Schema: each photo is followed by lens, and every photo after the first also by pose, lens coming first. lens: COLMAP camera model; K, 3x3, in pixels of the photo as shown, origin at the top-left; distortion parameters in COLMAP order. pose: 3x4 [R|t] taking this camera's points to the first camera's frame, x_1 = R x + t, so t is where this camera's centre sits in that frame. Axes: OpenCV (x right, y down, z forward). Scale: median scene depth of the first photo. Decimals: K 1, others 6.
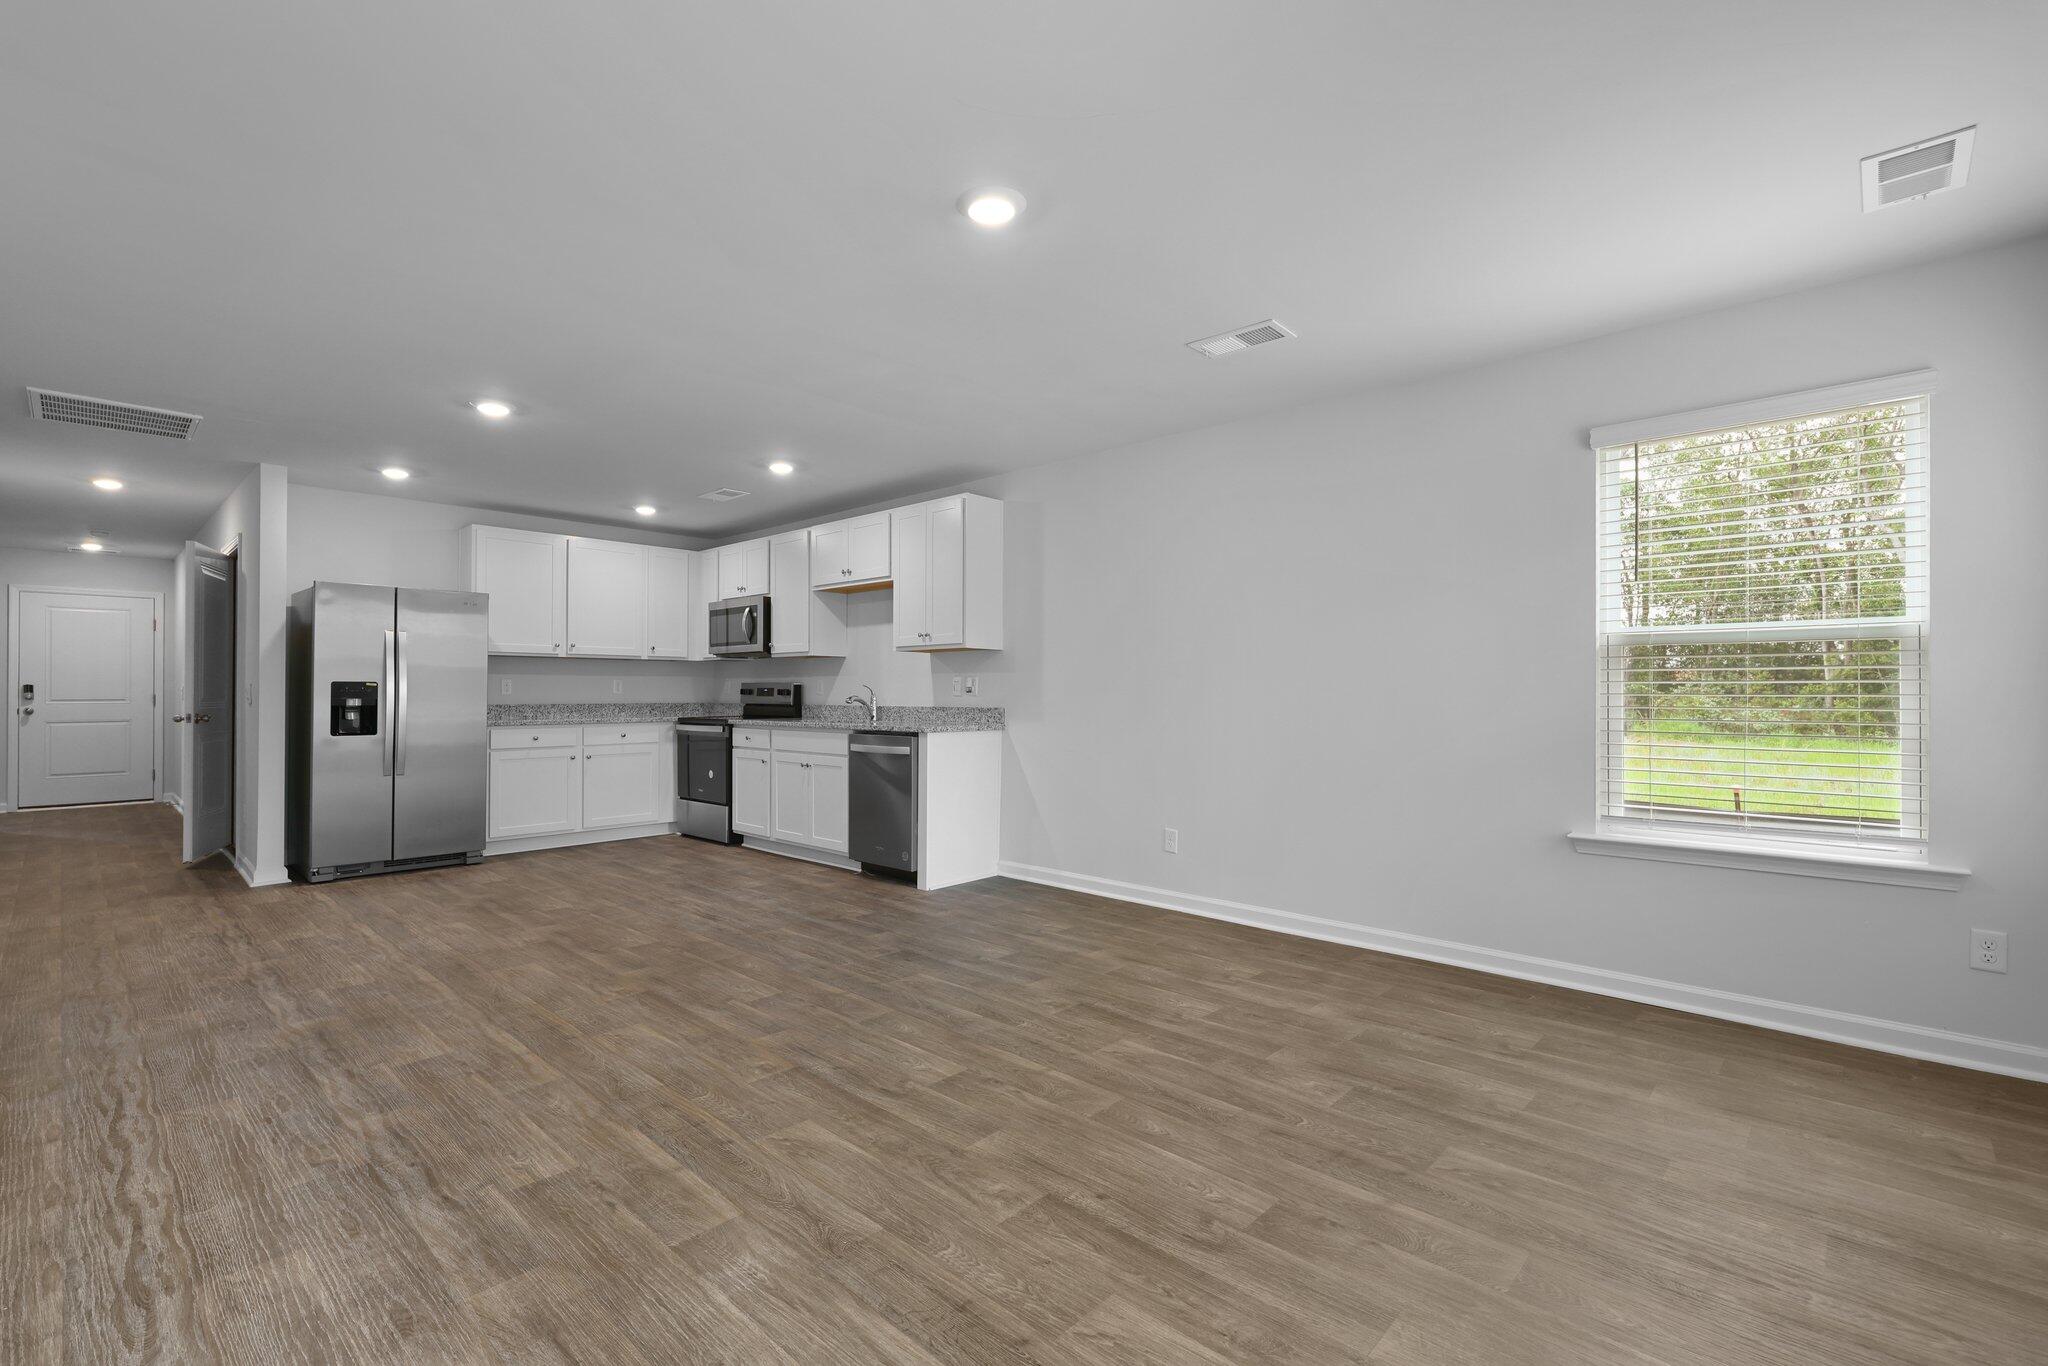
lens RADIAL K [[907.0, 0, 1024.0], [0, 907.0, 683.0], [0, 0, 1]] dist [-0.002079, -0.000603]
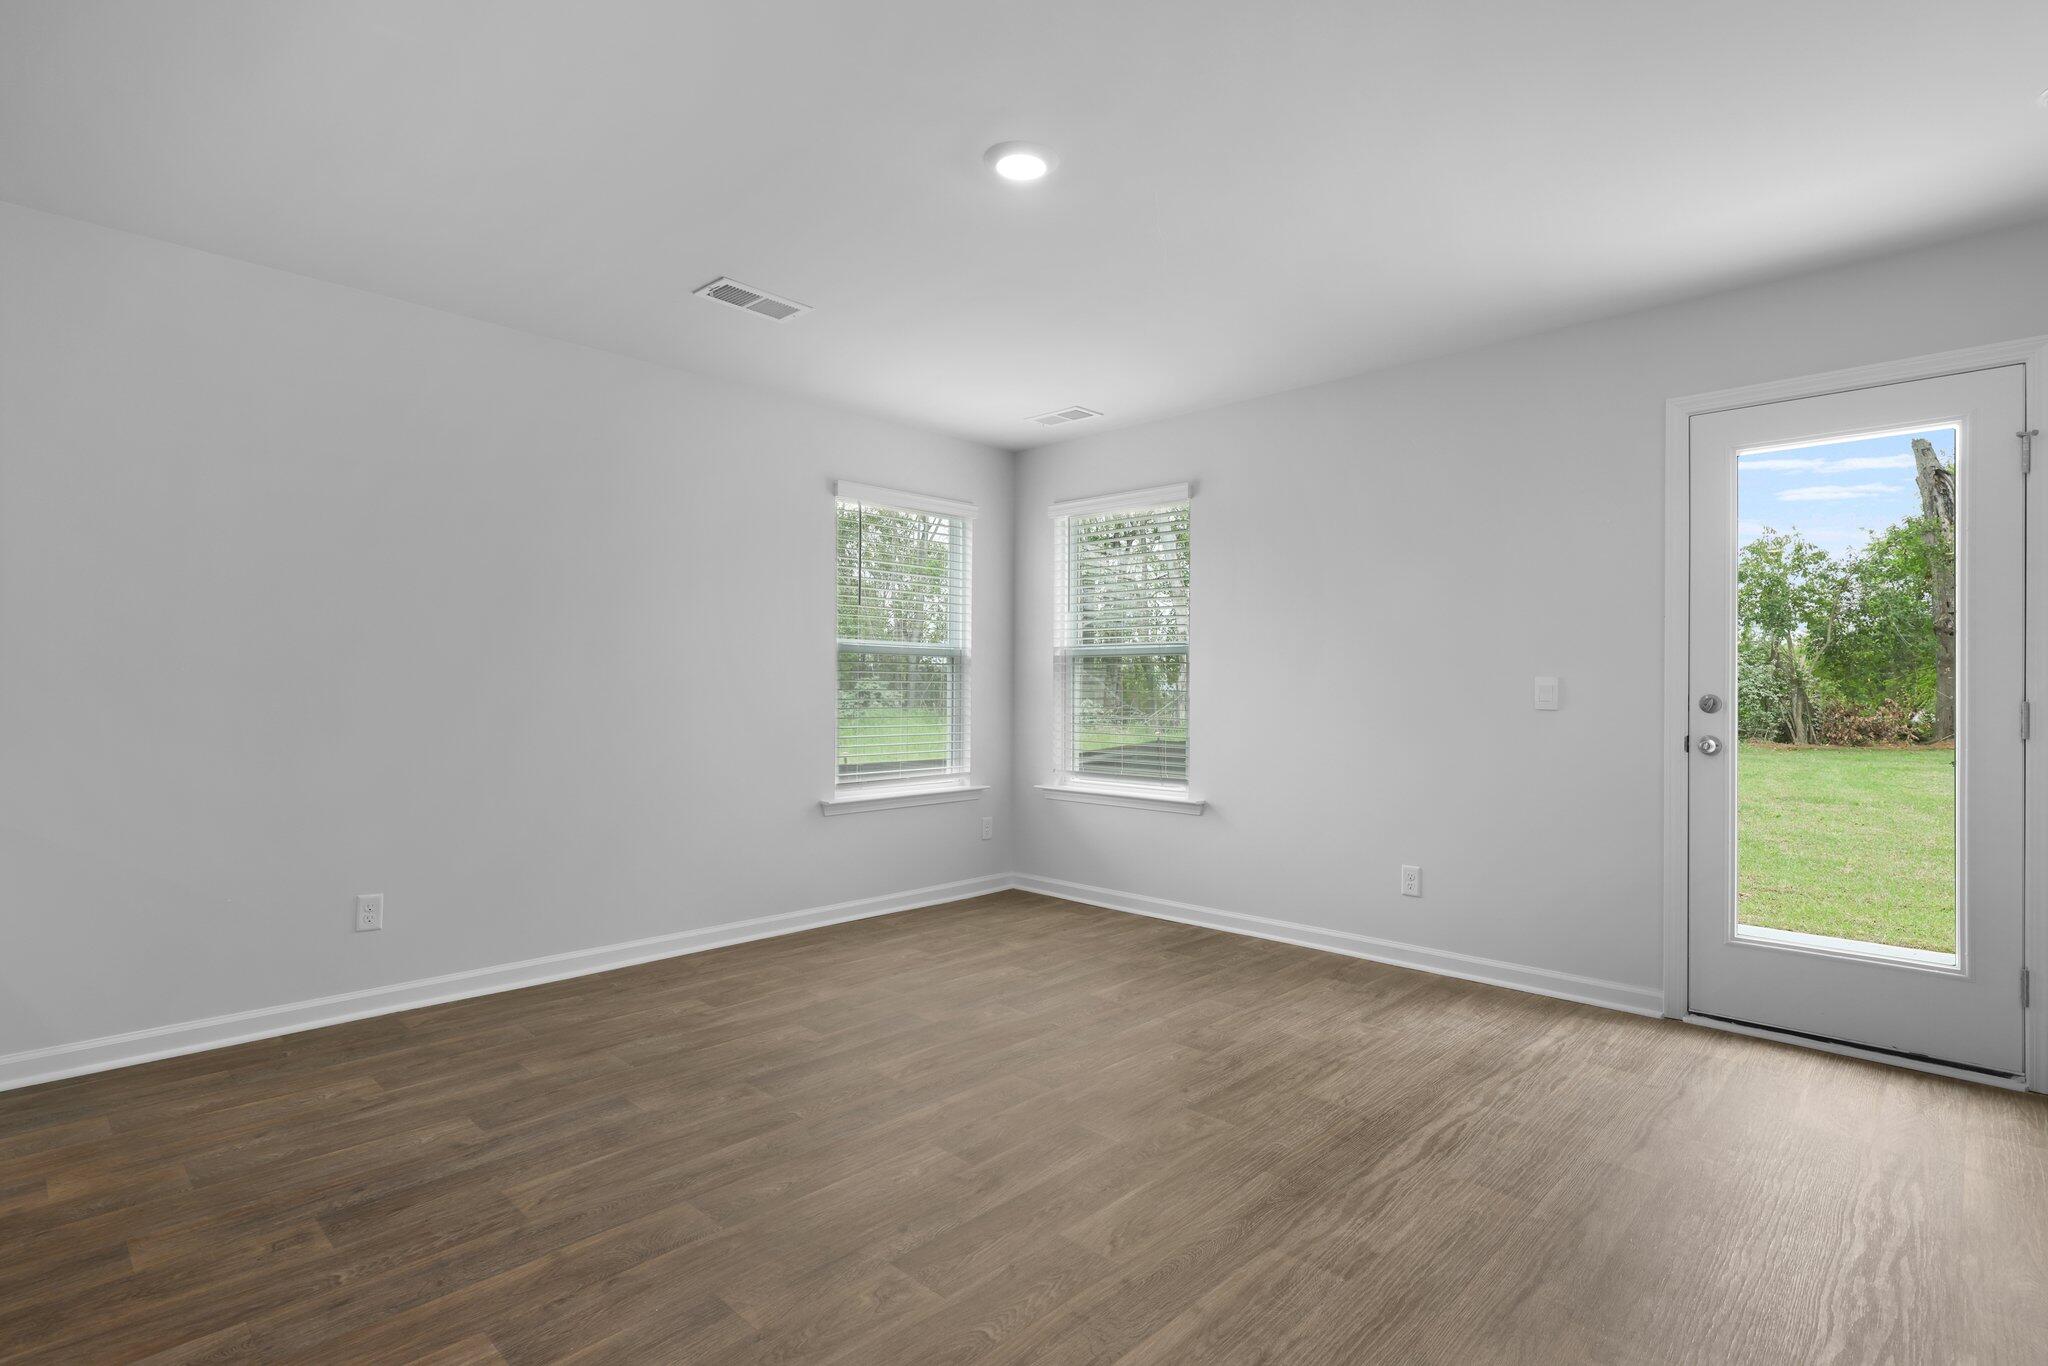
lens RADIAL K [[994.2, 0, 1021.3], [0, 994.2, 698.2], [0, 0, 1]] dist [-0.000755, 0.000140]
pose [[0.019379, -0.011738, 0.999743, -0.816259], [-0.012530, 0.999850, 0.011982, 0.003072], [-0.999734, -0.012759, 0.019229, 0.758459]]
